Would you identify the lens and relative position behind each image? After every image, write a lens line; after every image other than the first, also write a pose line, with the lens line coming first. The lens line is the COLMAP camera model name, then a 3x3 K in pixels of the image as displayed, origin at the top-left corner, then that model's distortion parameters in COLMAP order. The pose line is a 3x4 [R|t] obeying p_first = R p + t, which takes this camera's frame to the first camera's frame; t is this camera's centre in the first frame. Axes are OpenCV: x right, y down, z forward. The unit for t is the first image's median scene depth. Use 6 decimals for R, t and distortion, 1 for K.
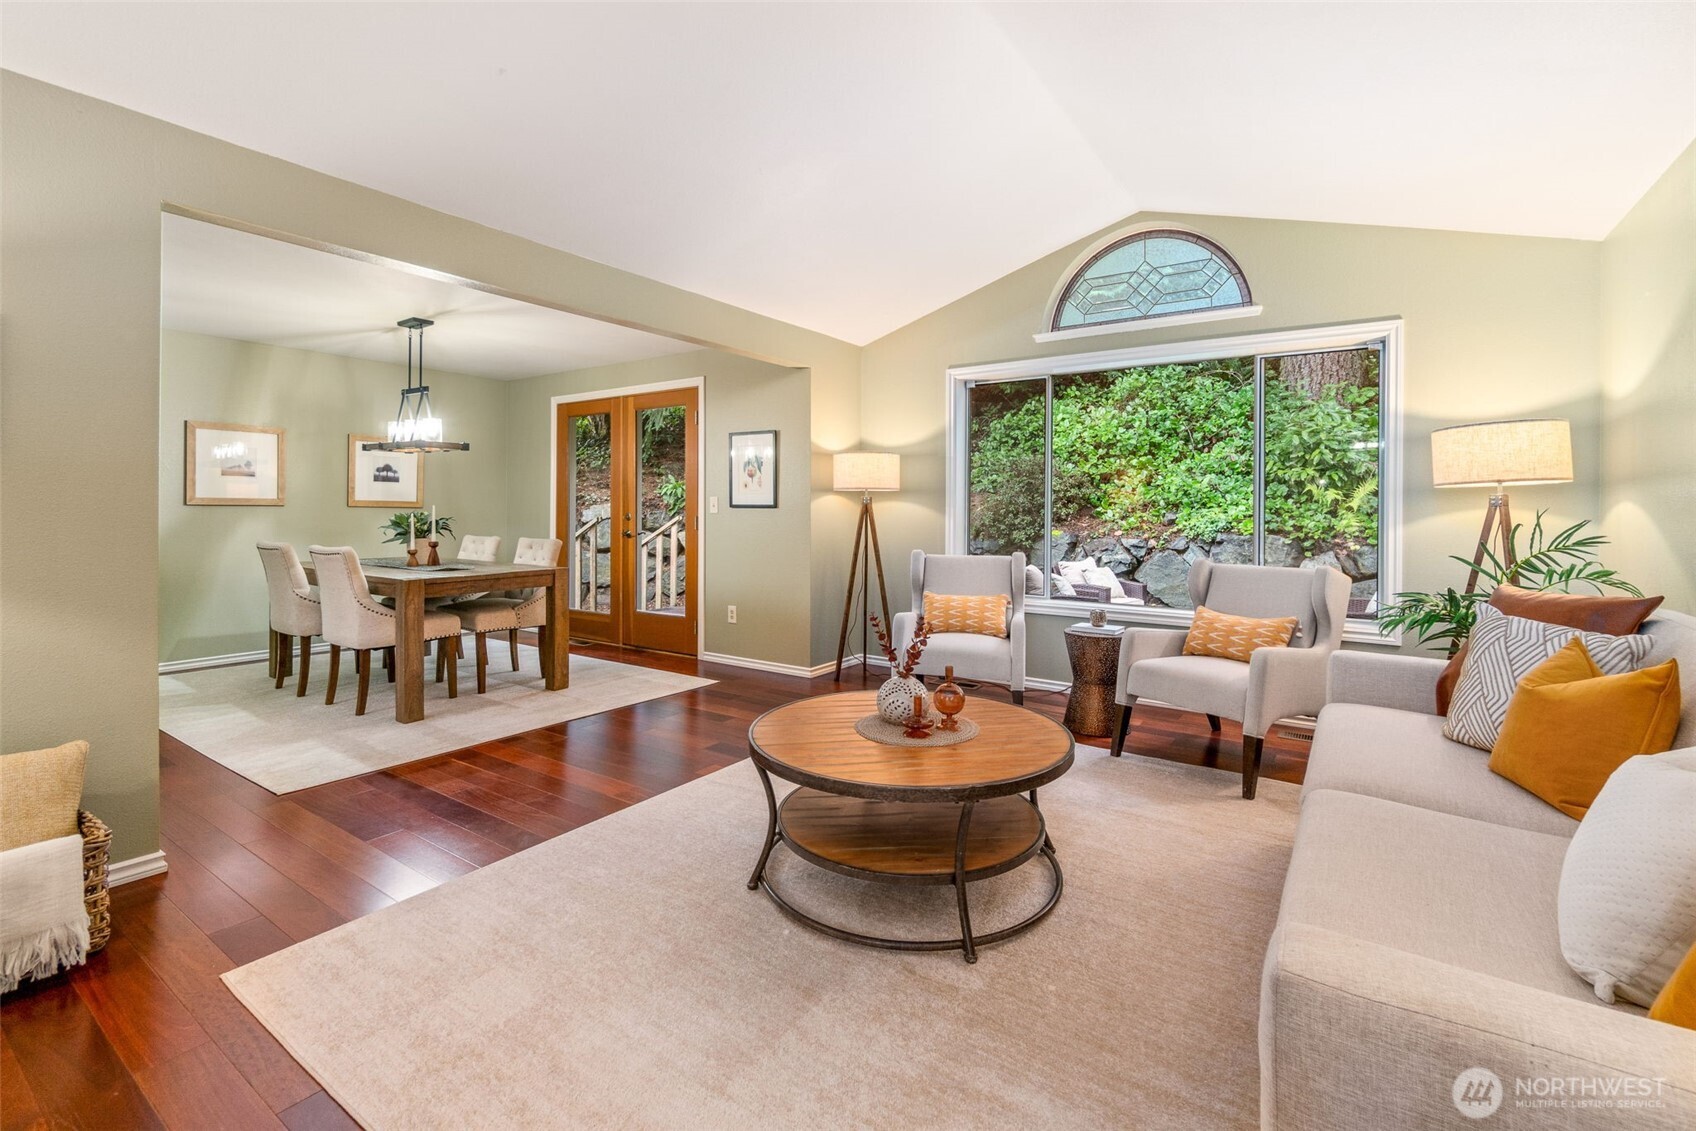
lens RADIAL K [[729.2, 0, 856.7], [0, 729.2, 512.9], [0, 0, 1]] dist [-0.002008, -0.000397]
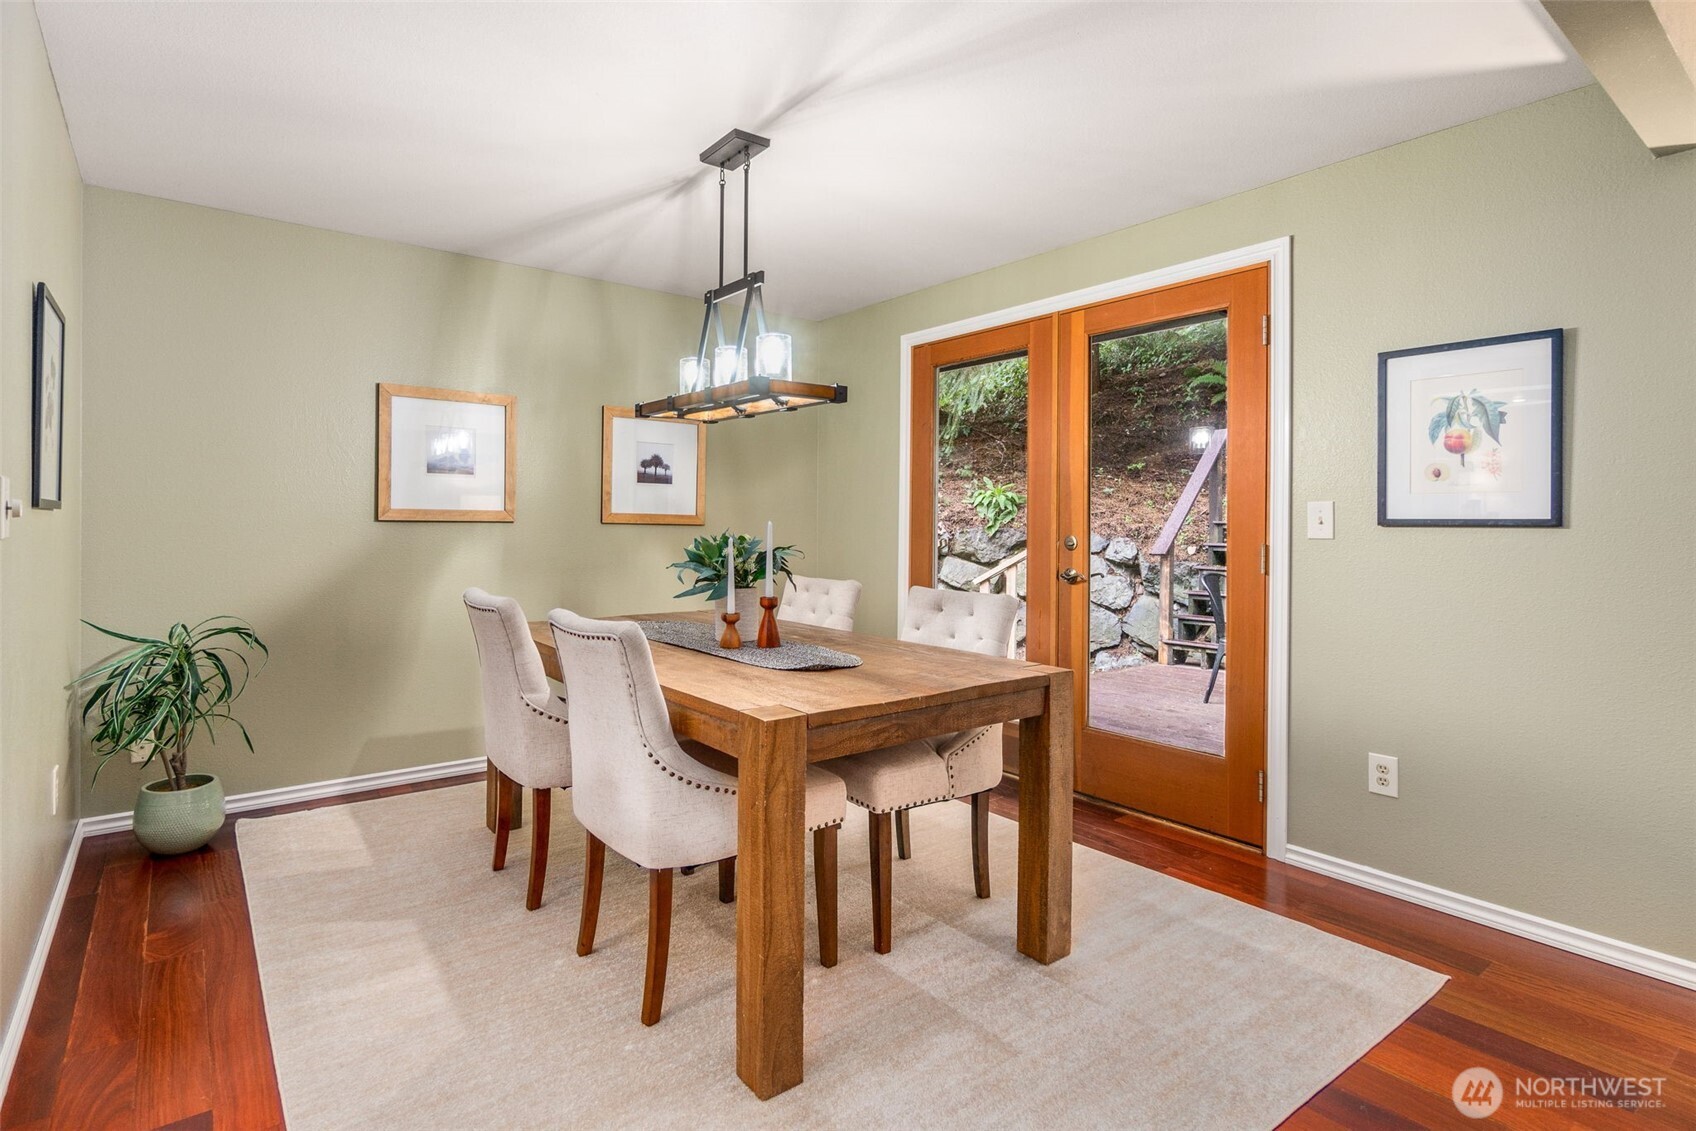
lens RADIAL K [[846.0, 0, 844.5], [0, 846.0, 522.7], [0, 0, 1]] dist [0.003185, 0.000134]
pose [[0.953668, -0.001062, -0.300860, -0.327382], [-0.001302, 0.999970, -0.007658, -0.004862], [0.300859, 0.007695, 0.953637, 0.432312]]
